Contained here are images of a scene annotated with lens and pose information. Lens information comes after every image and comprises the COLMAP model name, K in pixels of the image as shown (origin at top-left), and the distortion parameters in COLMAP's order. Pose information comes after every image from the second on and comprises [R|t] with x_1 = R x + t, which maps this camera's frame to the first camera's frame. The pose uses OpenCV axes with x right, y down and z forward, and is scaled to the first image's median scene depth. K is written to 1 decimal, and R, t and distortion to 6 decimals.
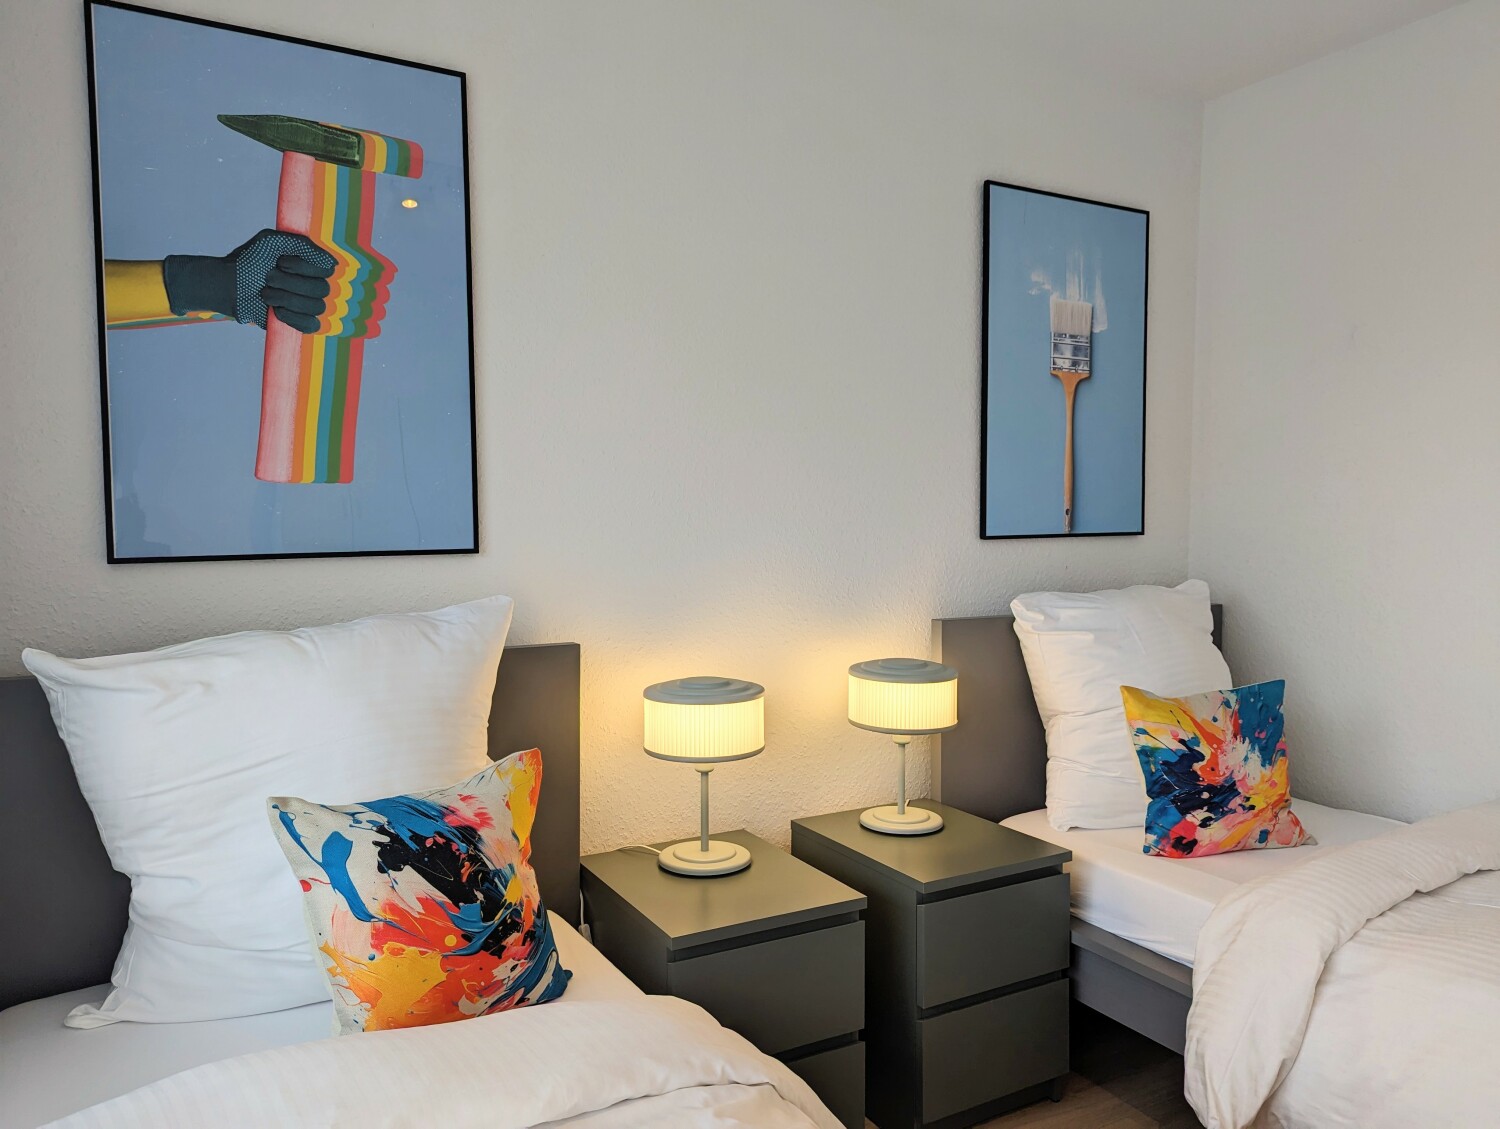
lens RADIAL K [[1045.6, 0, 737.5], [0, 1045.6, 559.5], [0, 0, 1]] dist [0.026888, -0.016138]
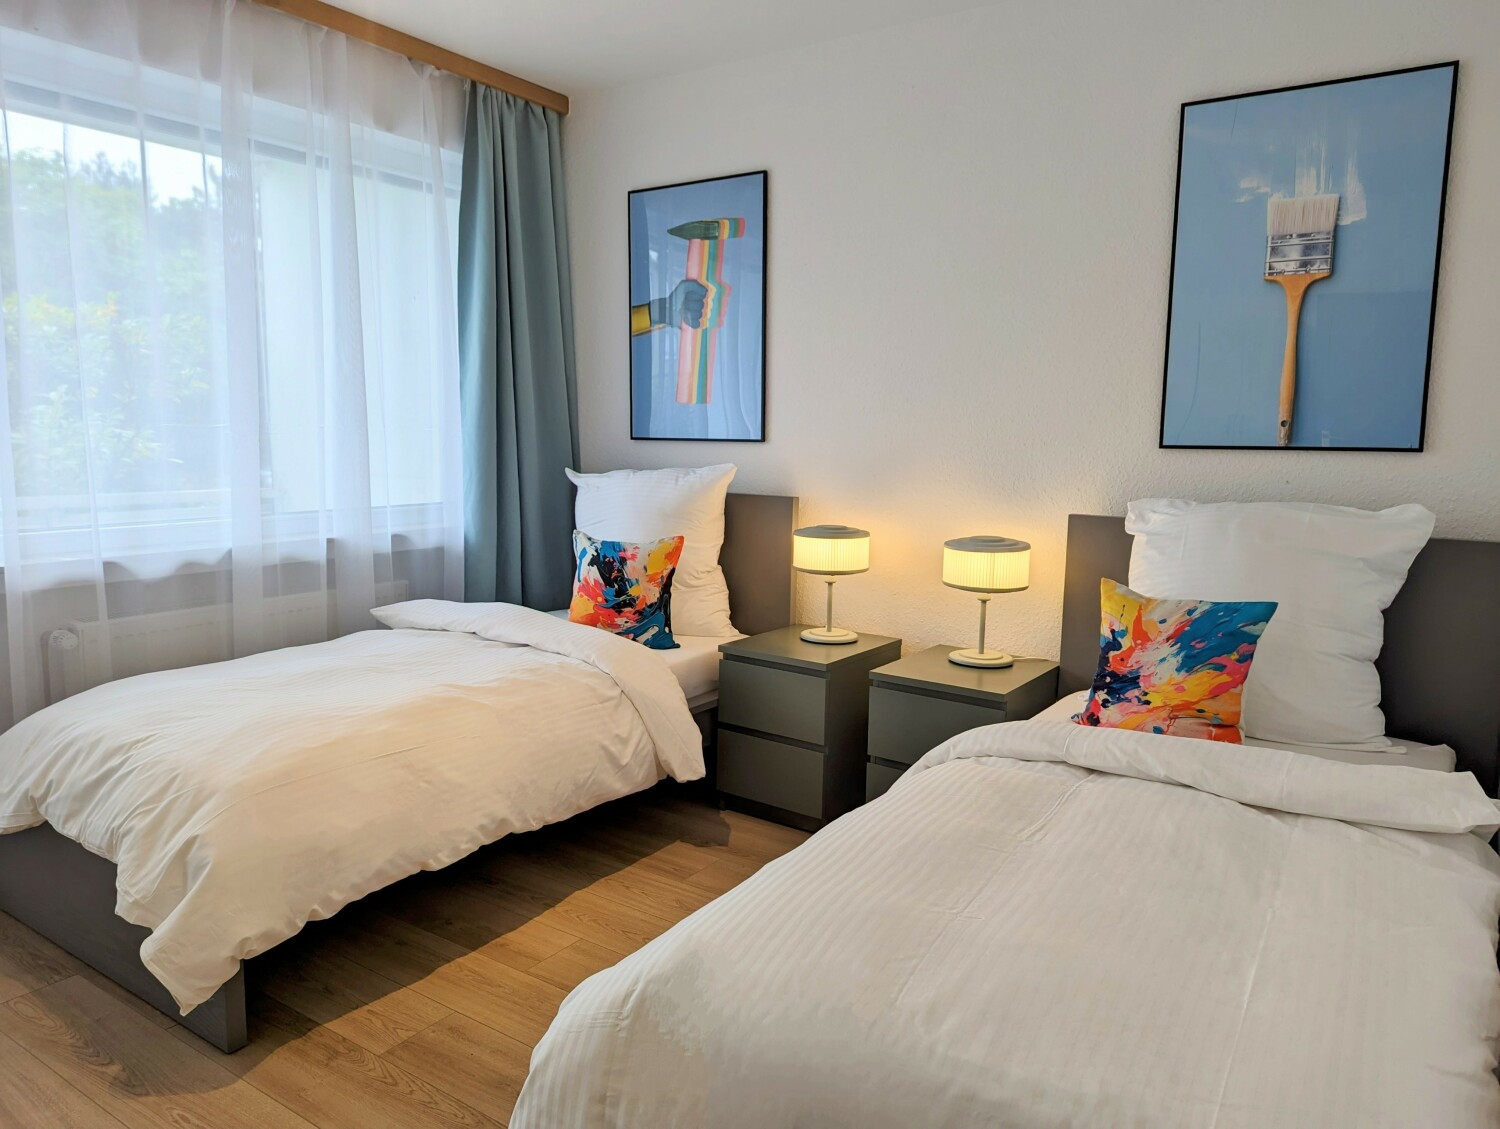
lens RADIAL K [[1045.6, 0, 745.3], [0, 1045.6, 567.3], [0, 0, 1]] dist [0.026888, -0.016138]
pose [[0.429081, 0.131343, -0.893666, 1.245614], [-0.052857, 0.991327, 0.120318, -0.005910], [0.901718, -0.004390, 0.432302, 0.175996]]
